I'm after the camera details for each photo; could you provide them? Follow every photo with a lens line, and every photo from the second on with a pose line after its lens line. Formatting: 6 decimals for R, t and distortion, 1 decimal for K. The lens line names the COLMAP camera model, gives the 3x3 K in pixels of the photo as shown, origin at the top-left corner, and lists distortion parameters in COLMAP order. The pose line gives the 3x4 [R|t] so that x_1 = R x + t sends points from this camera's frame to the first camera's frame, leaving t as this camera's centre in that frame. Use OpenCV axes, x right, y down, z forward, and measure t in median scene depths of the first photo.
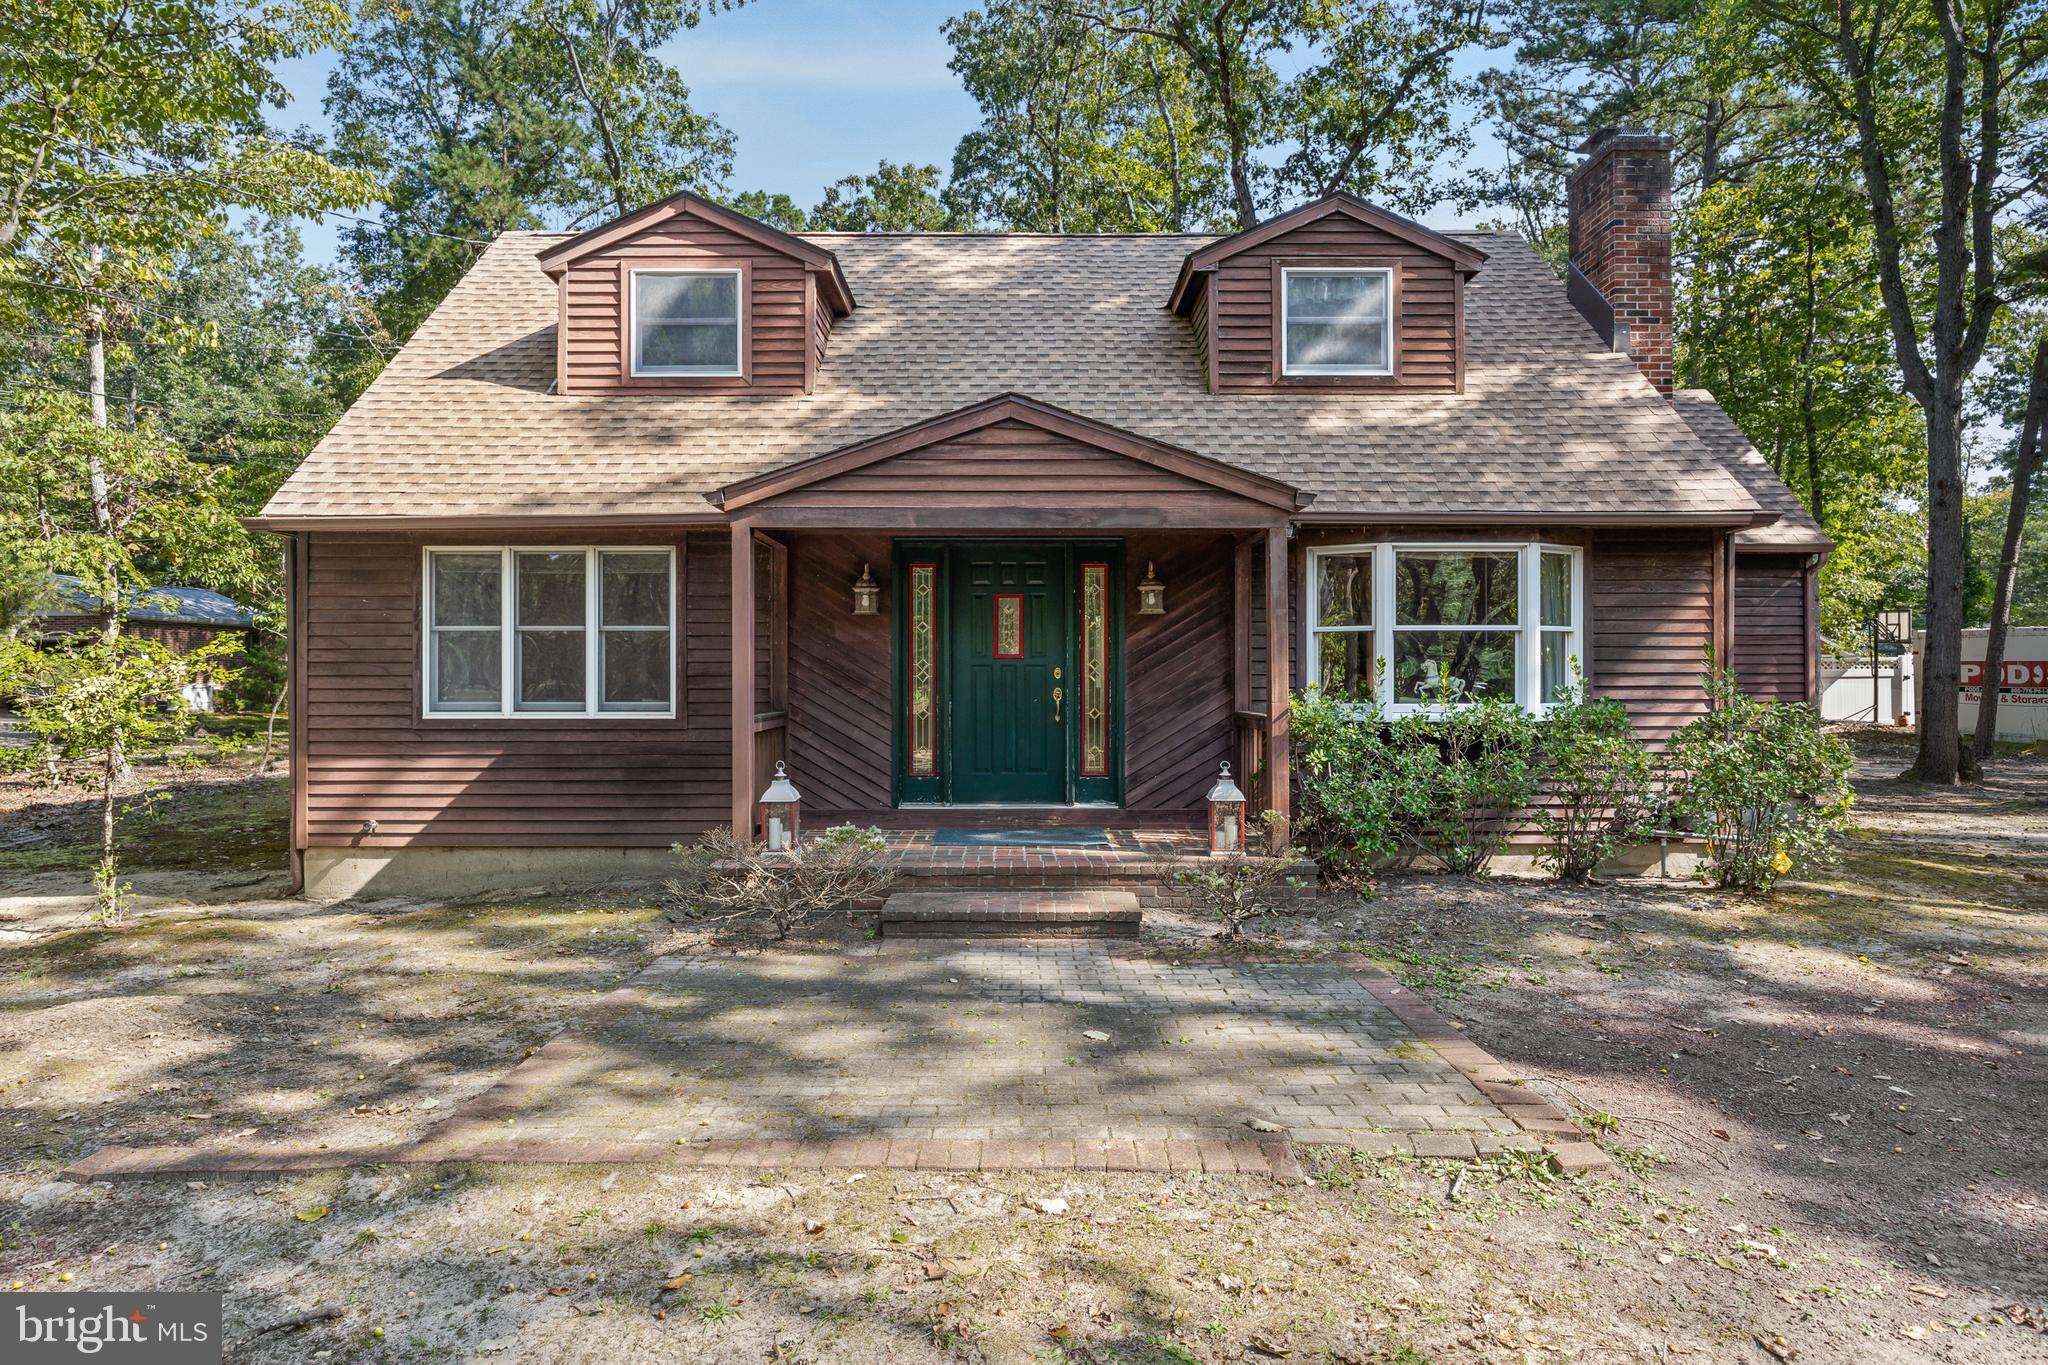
lens RADIAL K [[1118.7, 0, 1024.0], [0, 1118.7, 682.5], [0, 0, 1]] dist [-0.002334, -0.000948]
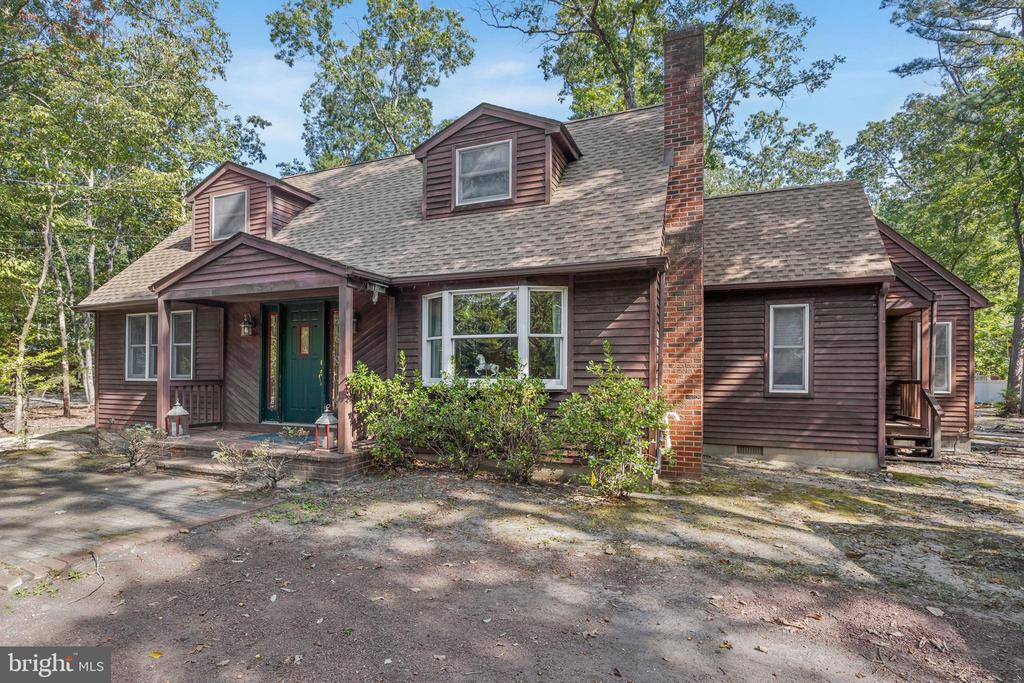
lens RADIAL K [[551.3, 0, 509.8], [0, 551.3, 377.9], [0, 0, 1]] dist [-0.016254, -0.000942]
pose [[0.905685, 0.008472, -0.423866, 0.791713], [-0.010634, 0.999940, -0.002738, 0.019775], [0.423817, 0.006987, 0.905721, 0.219871]]
